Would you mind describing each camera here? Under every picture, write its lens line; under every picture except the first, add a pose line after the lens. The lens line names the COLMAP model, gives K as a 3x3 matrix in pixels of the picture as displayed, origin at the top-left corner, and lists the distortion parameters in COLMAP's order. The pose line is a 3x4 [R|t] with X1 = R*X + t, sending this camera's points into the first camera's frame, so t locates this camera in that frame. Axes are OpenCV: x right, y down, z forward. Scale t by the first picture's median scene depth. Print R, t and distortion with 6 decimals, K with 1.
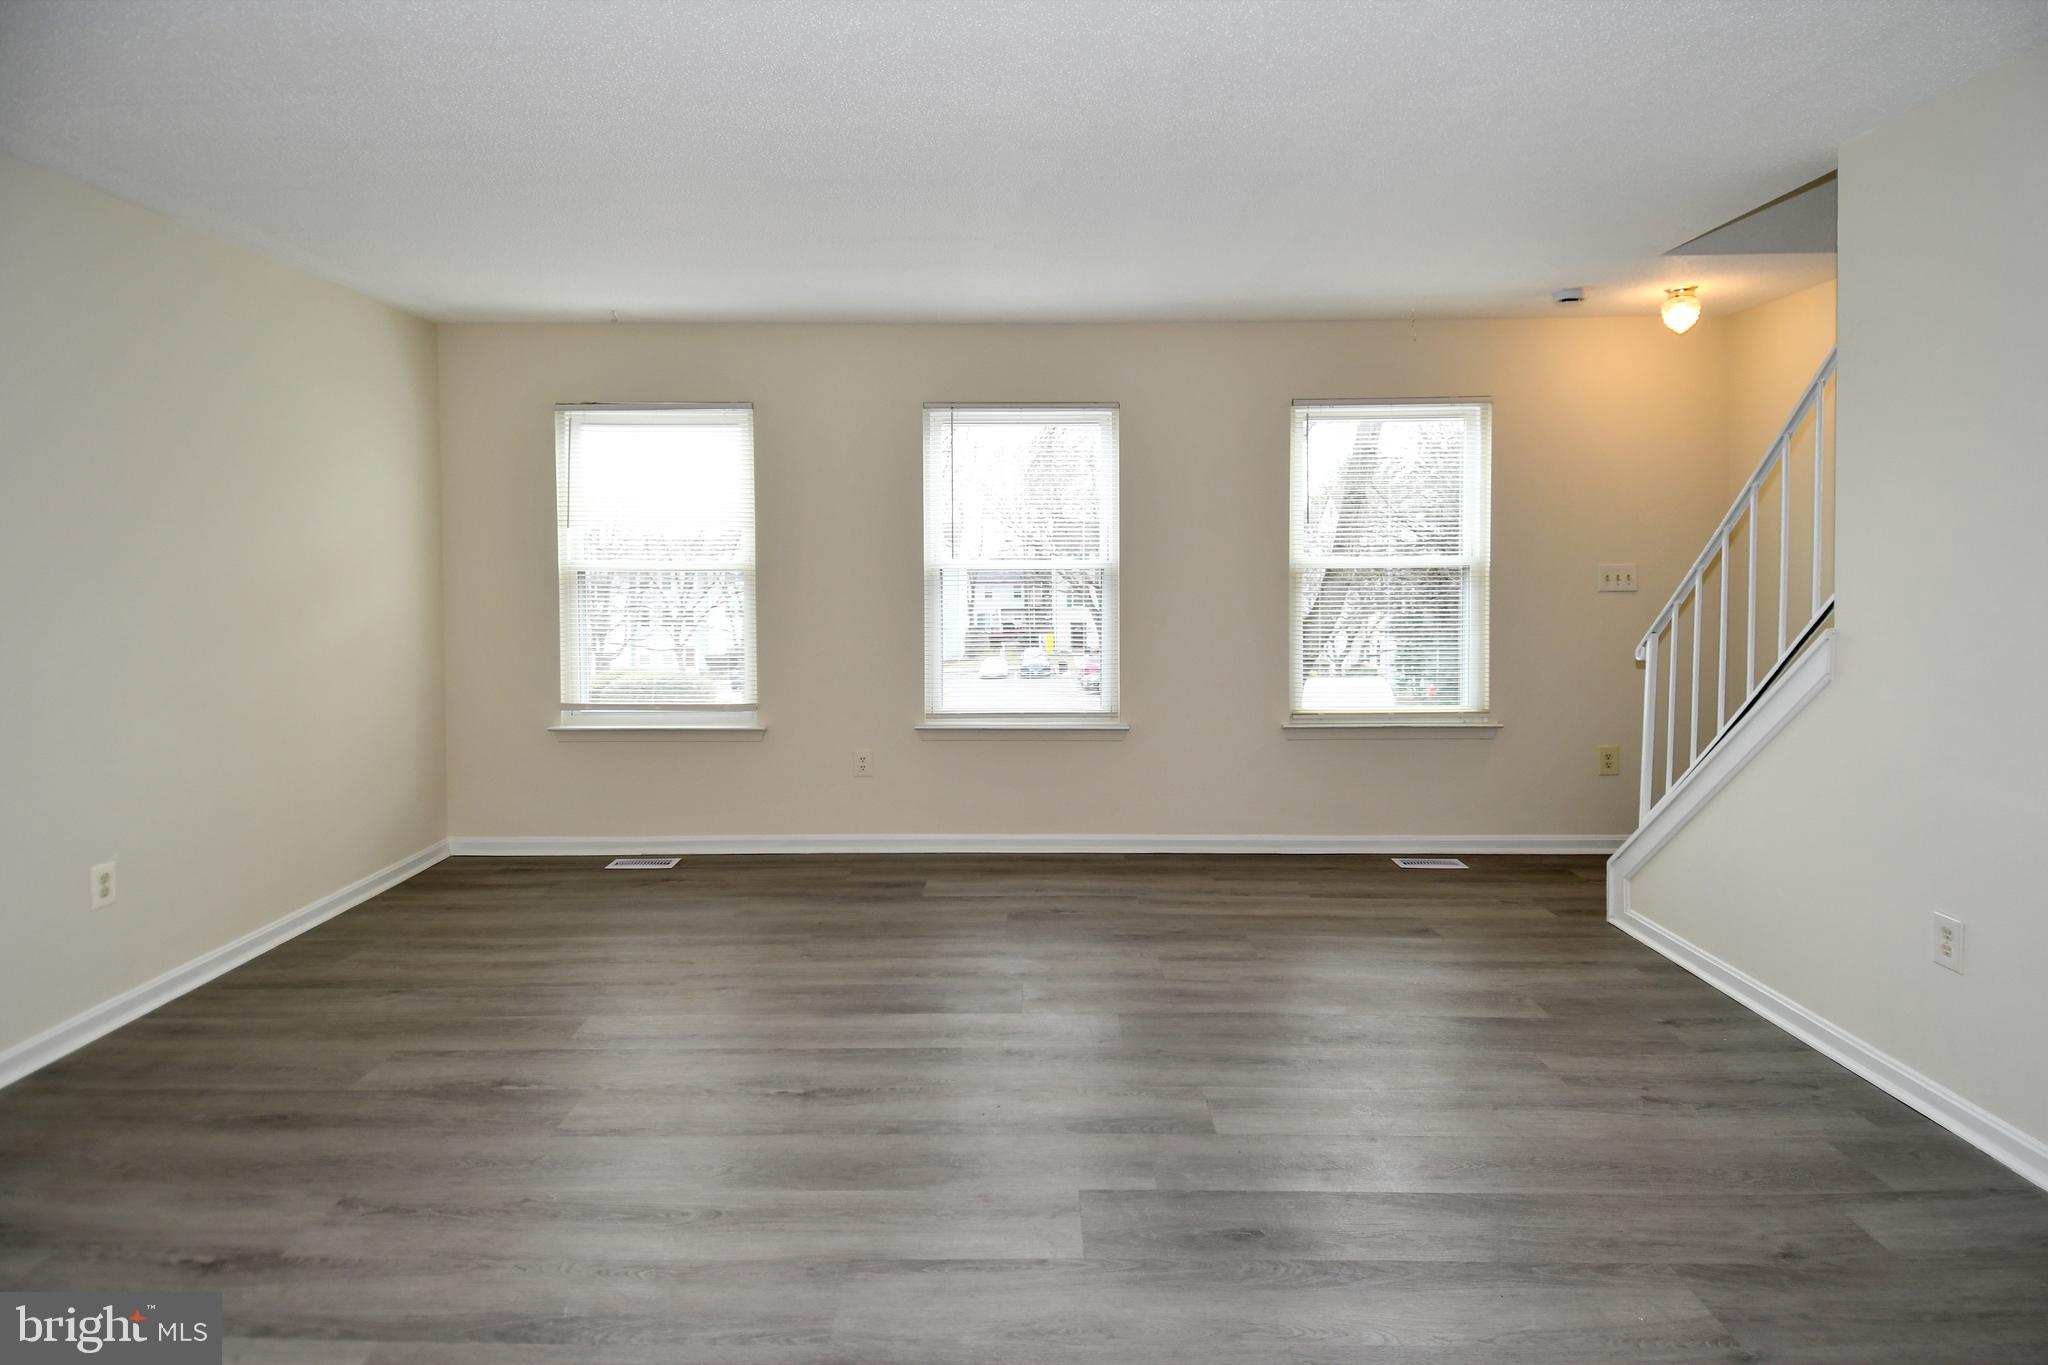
lens RADIAL K [[1091.3, 0, 1003.6], [0, 1091.3, 583.1], [0, 0, 1]] dist [0.041855, -0.042675]
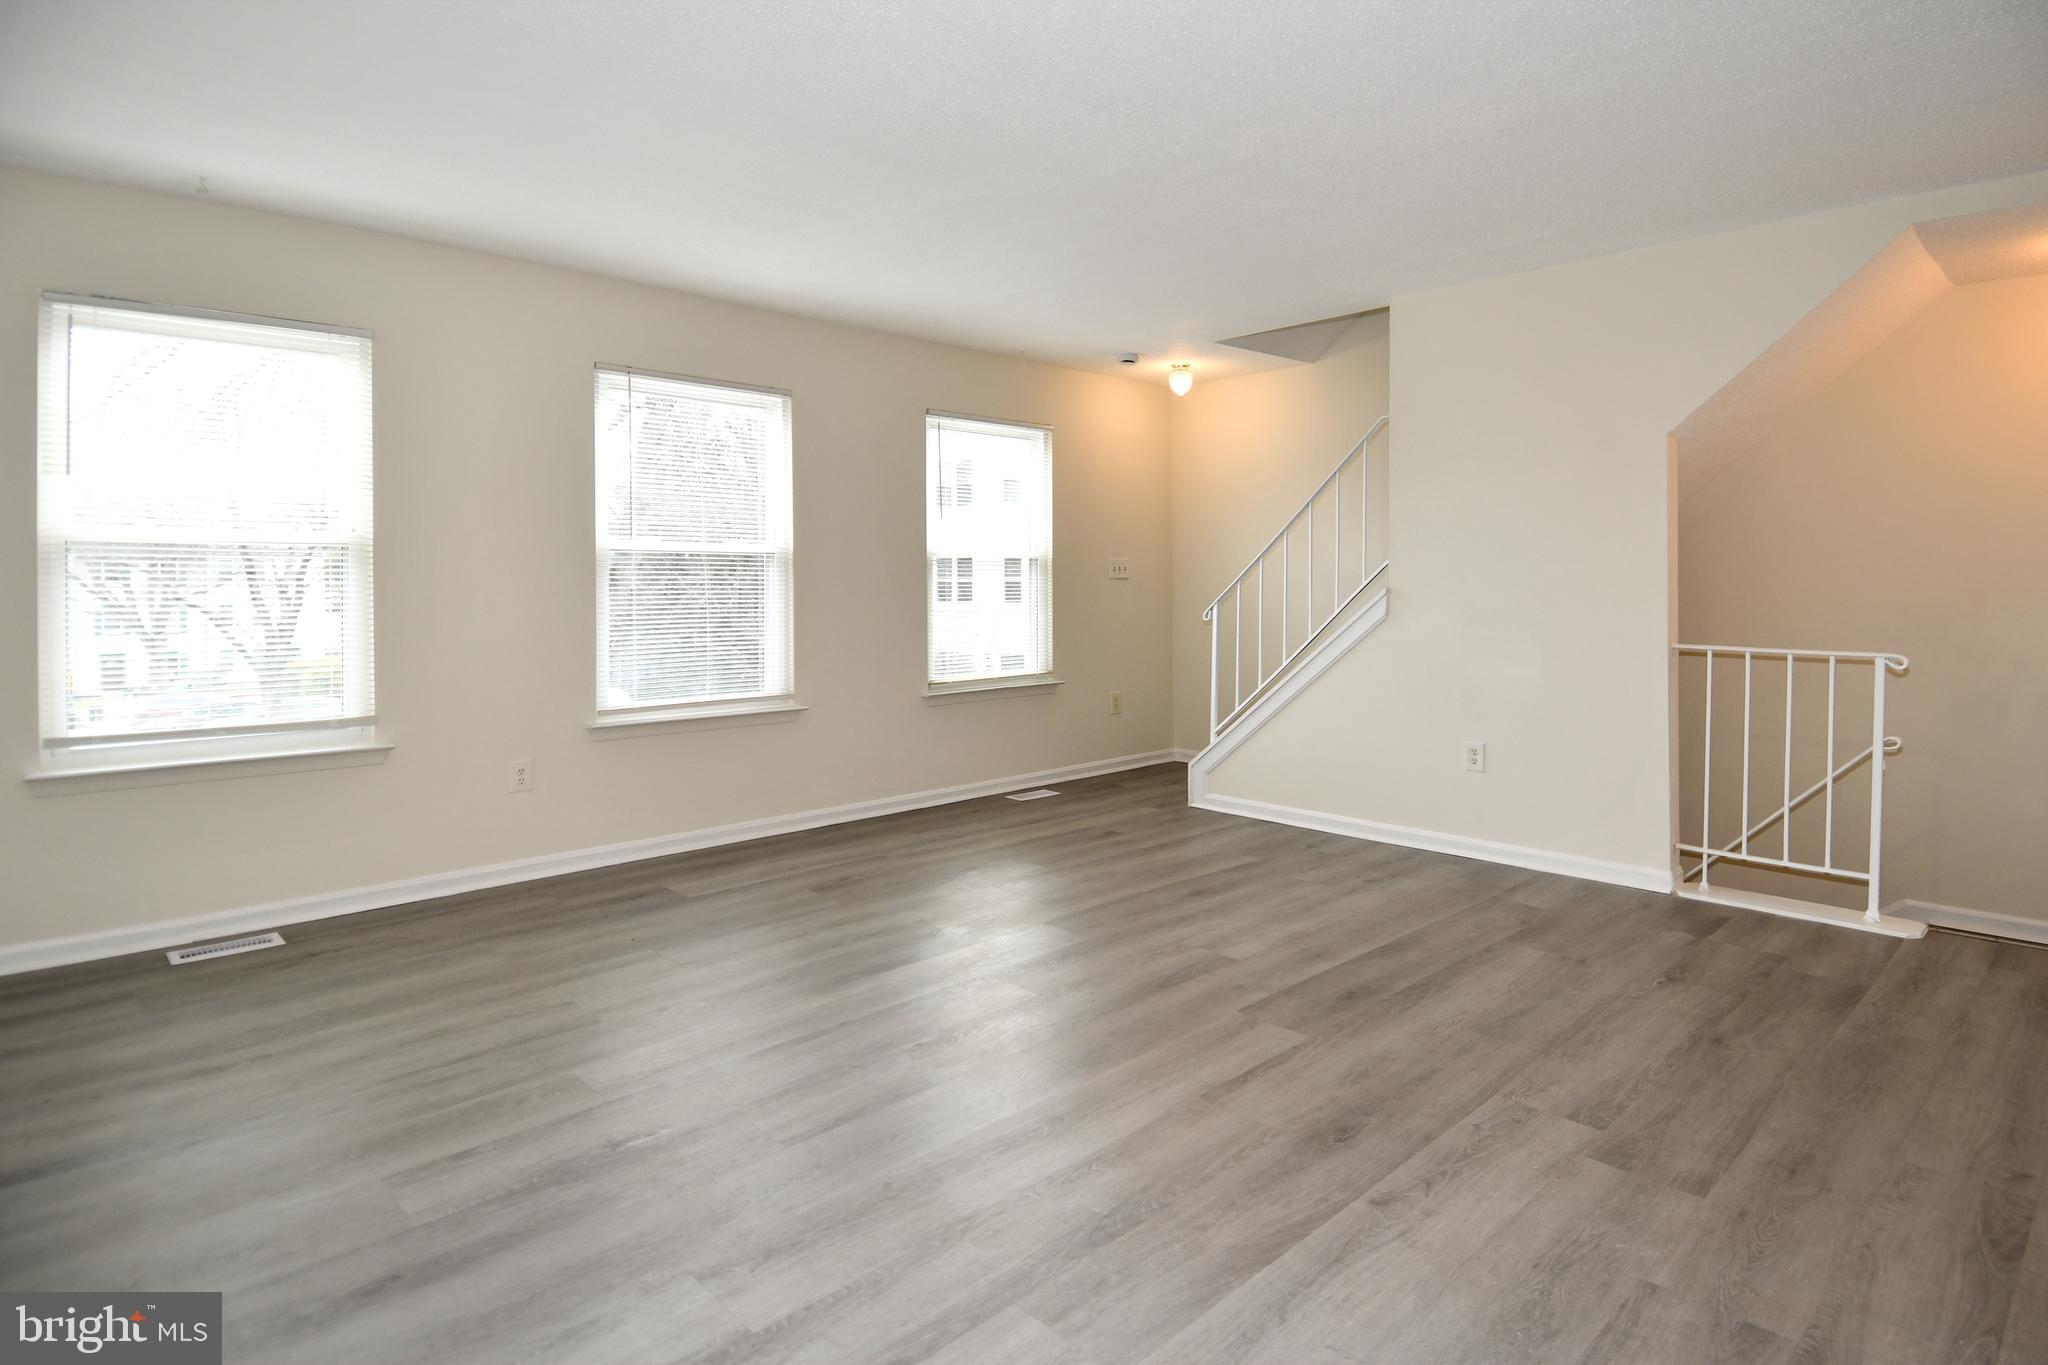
lens RADIAL K [[1091.3, 0, 1037.6], [0, 1091.3, 592.2], [0, 0, 1]] dist [0.041855, -0.042675]
pose [[0.713055, -0.004115, 0.701097, -0.480028], [0.007677, 0.999969, -0.001939, 0.029267], [-0.701067, 0.006765, 0.713064, 0.116995]]
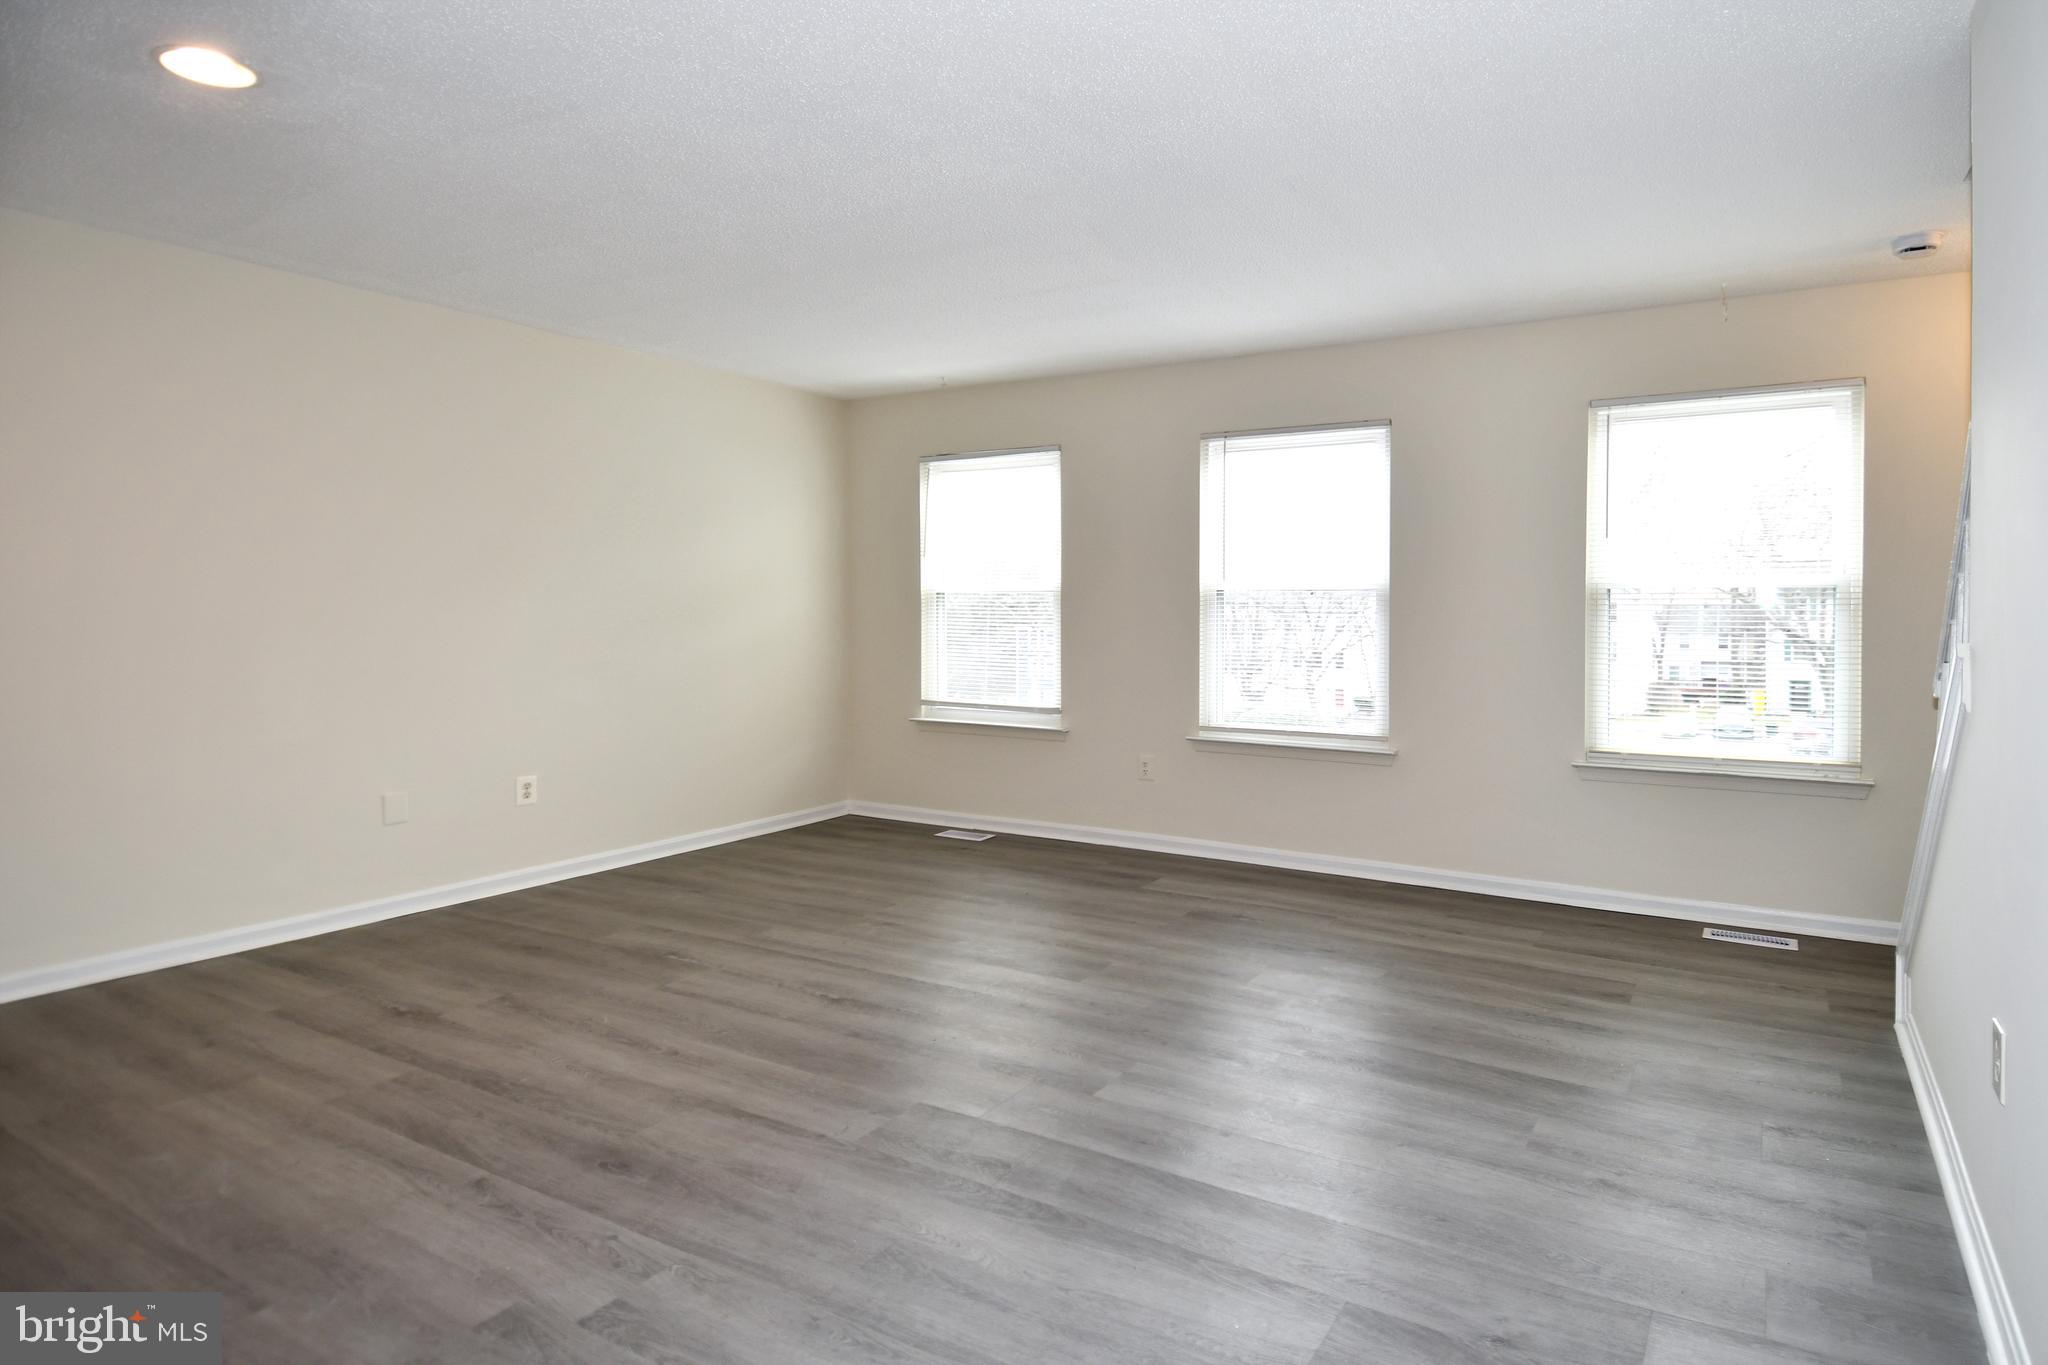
lens RADIAL K [[1082.6, 0, 1127.9], [0, 1082.6, 597.3], [0, 0, 1]] dist [0.019936, -0.009241]
pose [[0.883496, 0.000331, -0.468439, 0.394333], [-0.013115, 0.999625, -0.024029, 0.022764], [0.468255, 0.027373, 0.883169, 0.039039]]
